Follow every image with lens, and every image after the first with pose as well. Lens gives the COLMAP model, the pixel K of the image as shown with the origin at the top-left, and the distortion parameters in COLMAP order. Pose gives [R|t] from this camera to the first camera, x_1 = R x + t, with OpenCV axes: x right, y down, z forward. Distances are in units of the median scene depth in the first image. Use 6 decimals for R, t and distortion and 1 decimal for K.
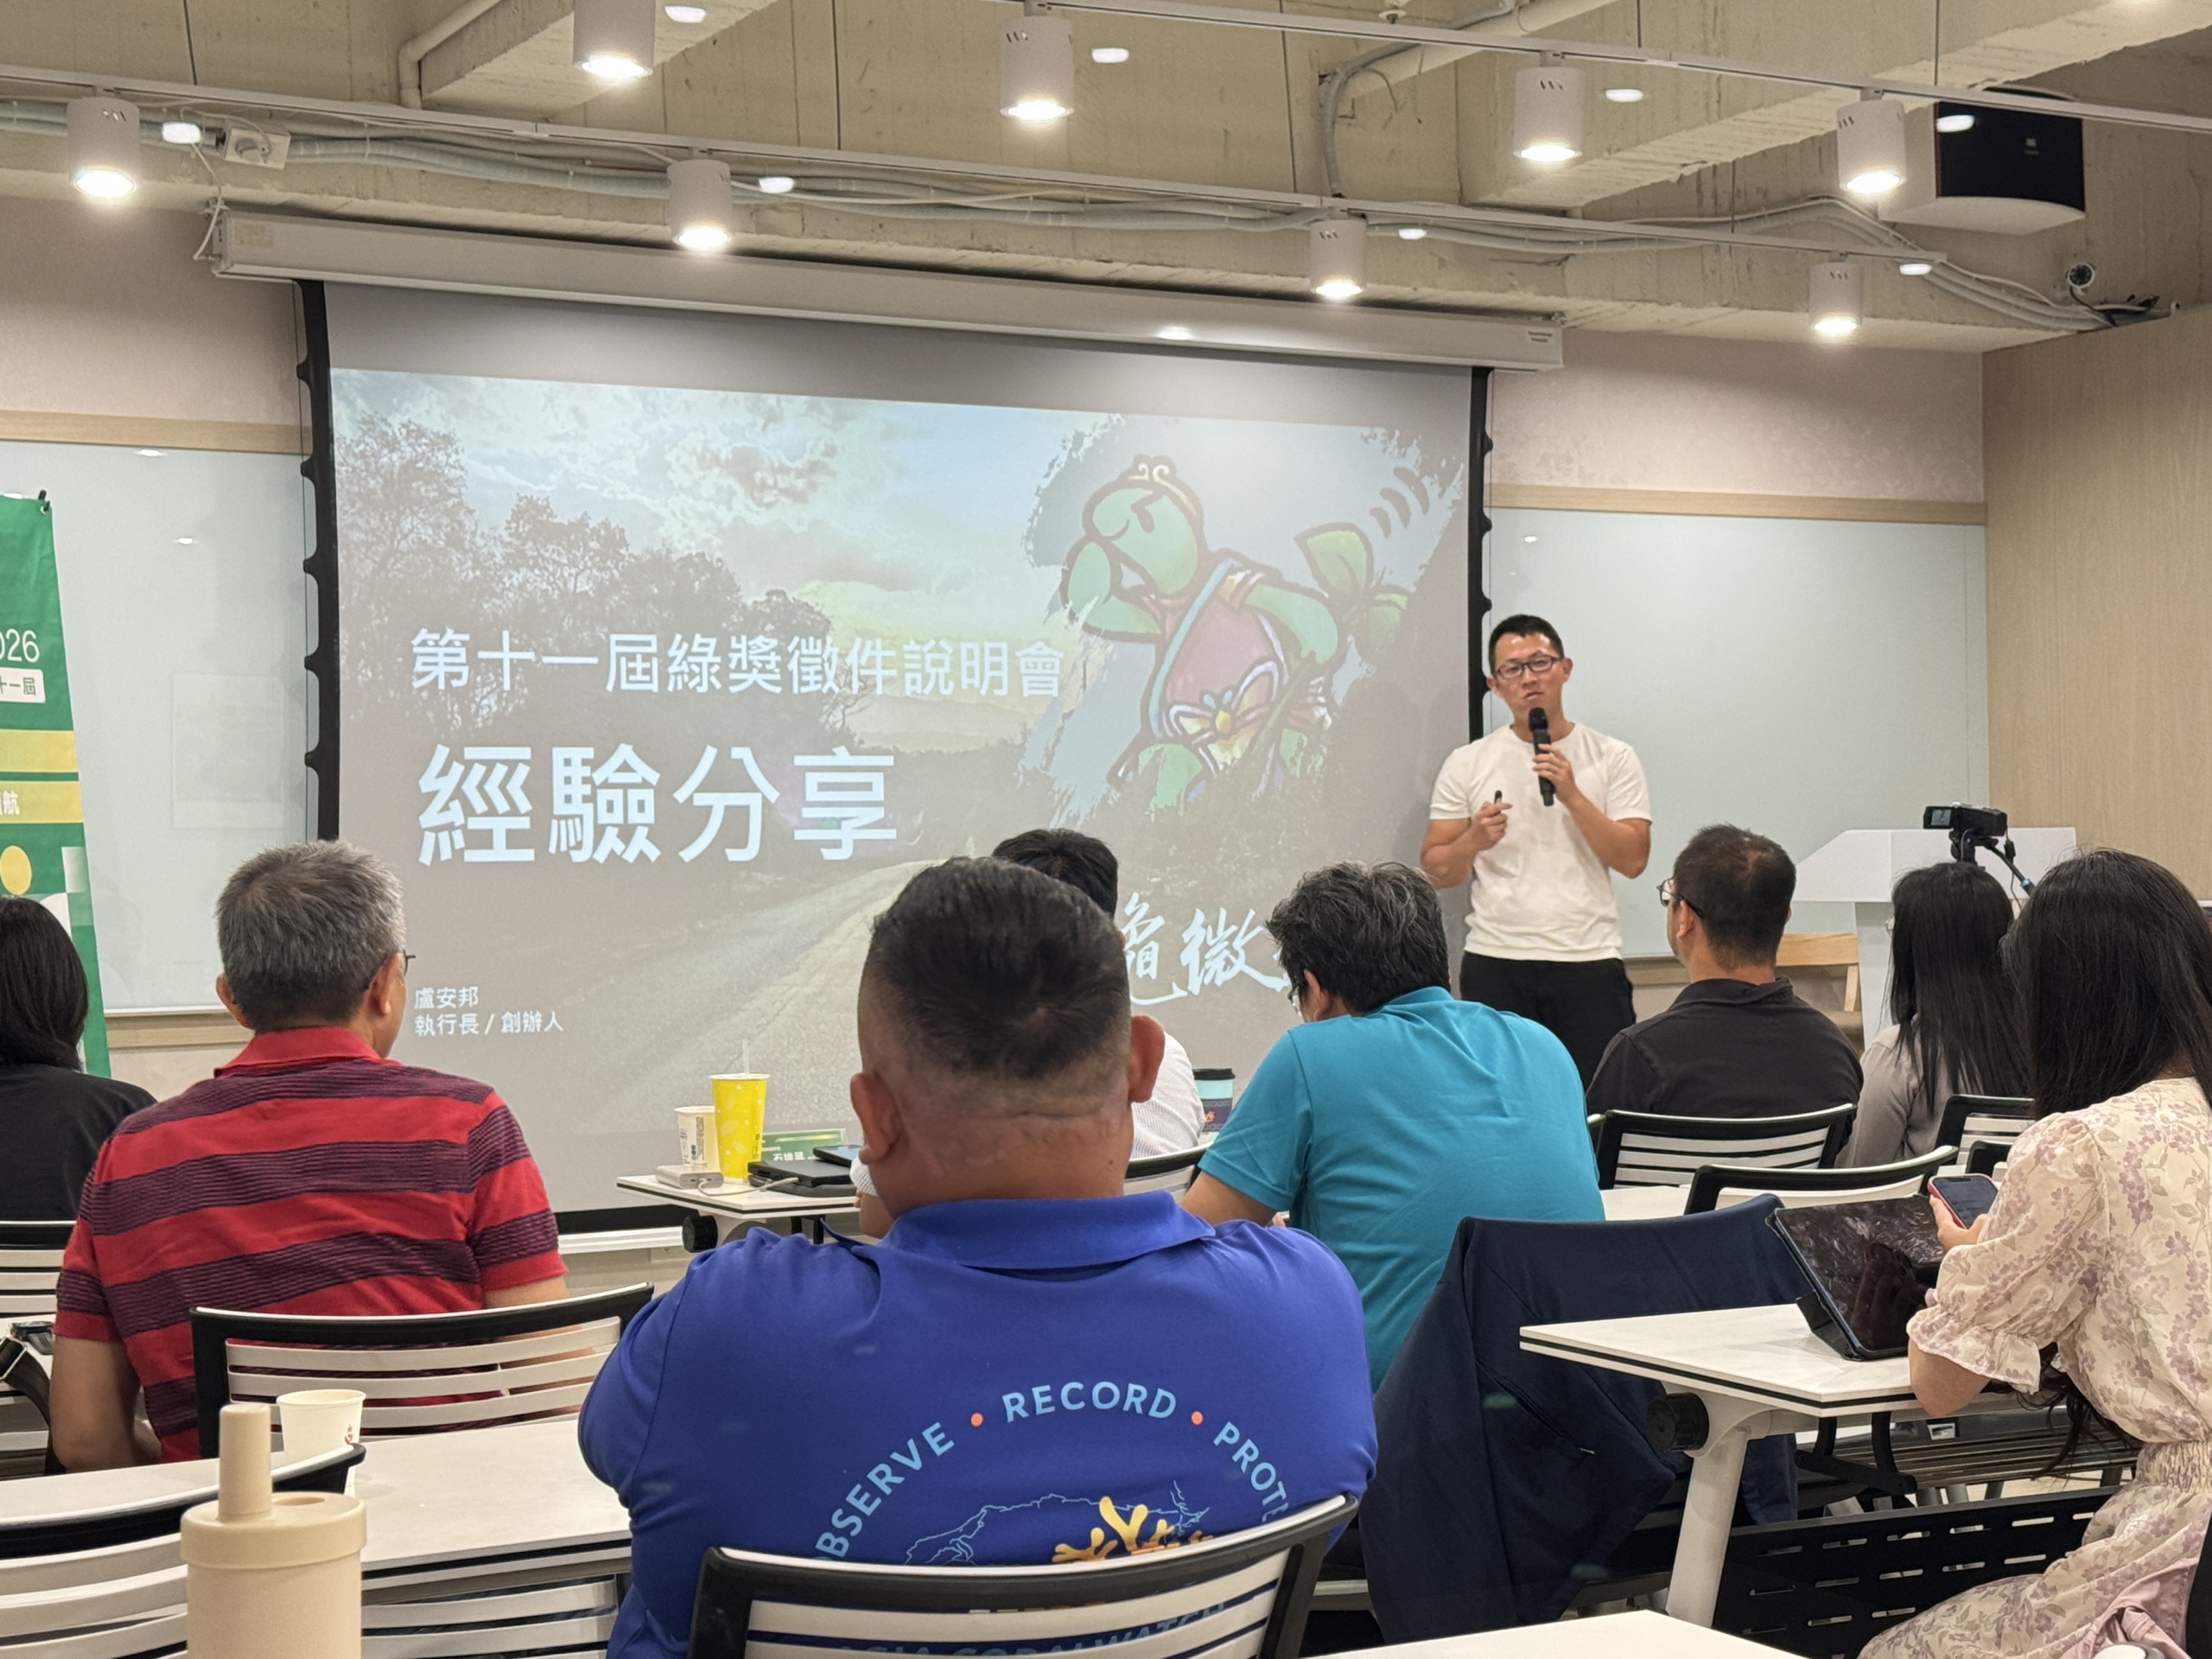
lens RADIAL K [[3577.3, 0, 1076.2], [0, 3577.3, 880.0], [0, 0, 1]] dist [0.074986, 0.063292]
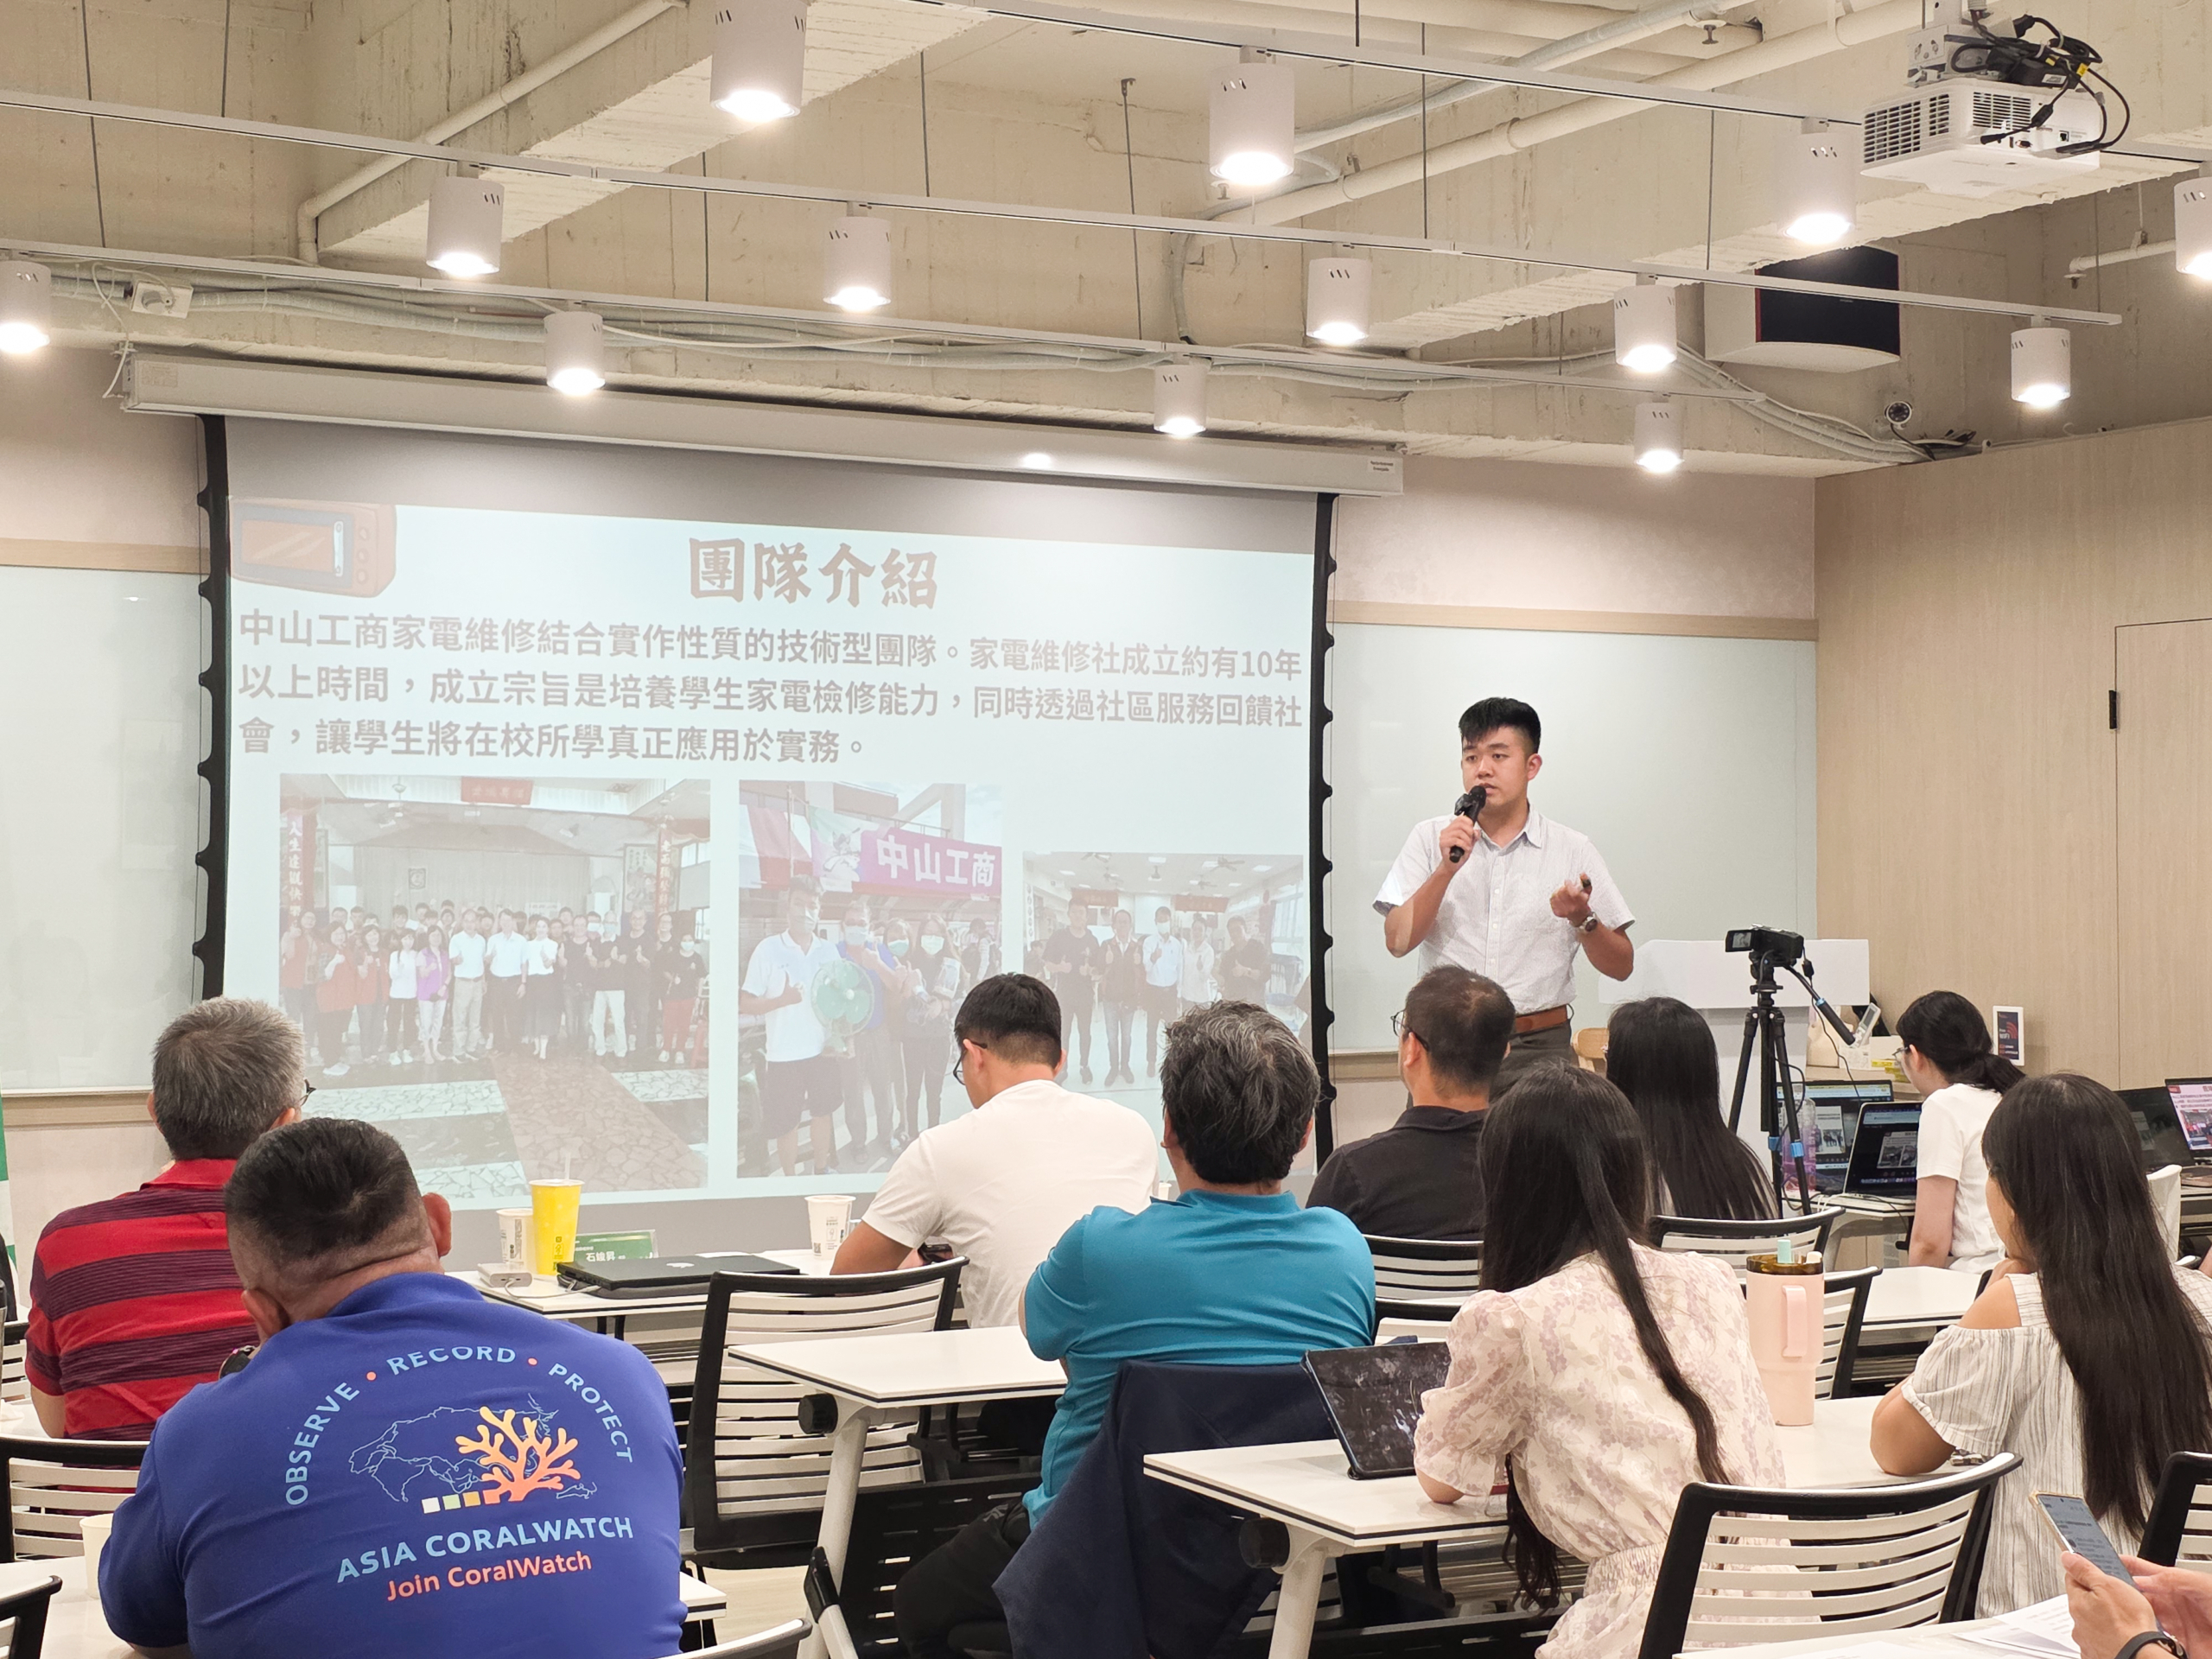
lens RADIAL K [[3715.9, 0, 1106.0], [0, 3715.9, 829.5], [0, 0, 1]] dist [0.100965, -0.138407]
pose [[0.999827, 0.015901, 0.009604, 0.043875], [-0.015720, 0.999703, -0.018612, -0.024761], [-0.009897, 0.018458, 0.999781, -0.113832]]
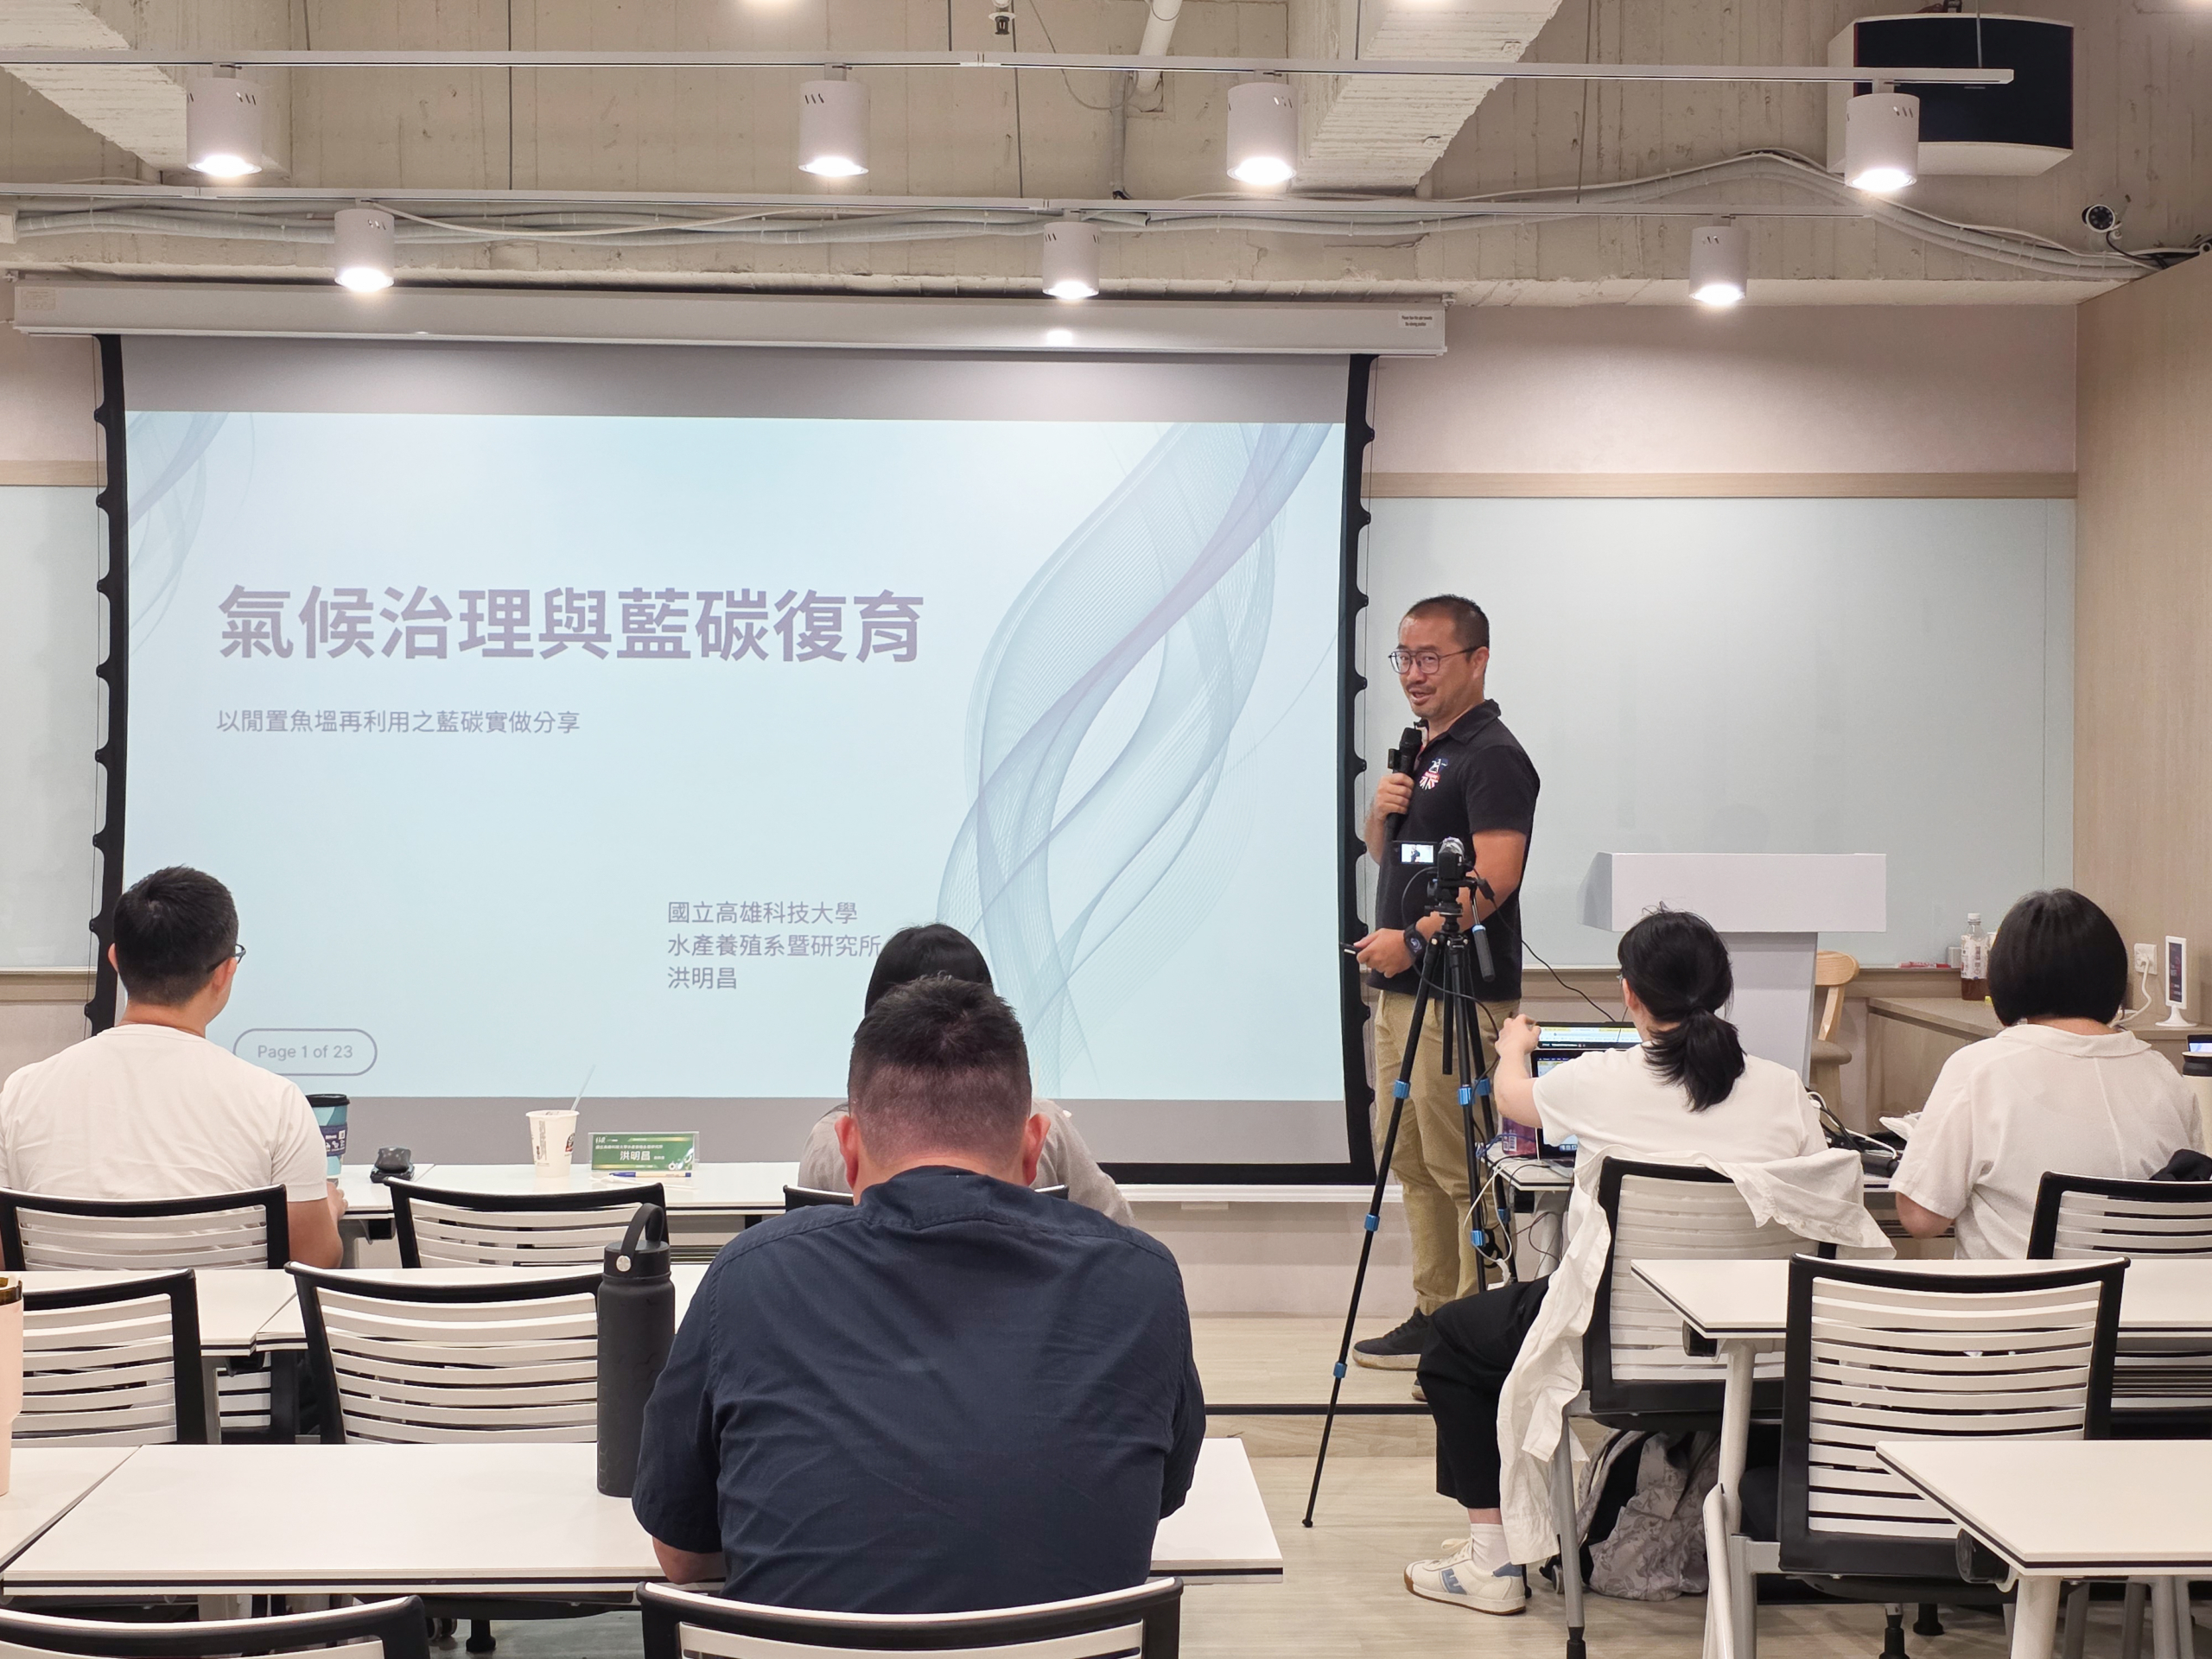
lens RADIAL K [[3194.4, 0, 1106.0], [0, 3194.4, 829.5], [0, 0, 1]] dist [0.142875, -0.486445]
pose [[0.889842, 0.030368, -0.455257, 0.510679], [-0.019283, 0.999394, 0.028975, -0.043924], [0.455861, -0.017004, 0.889889, 0.223543]]
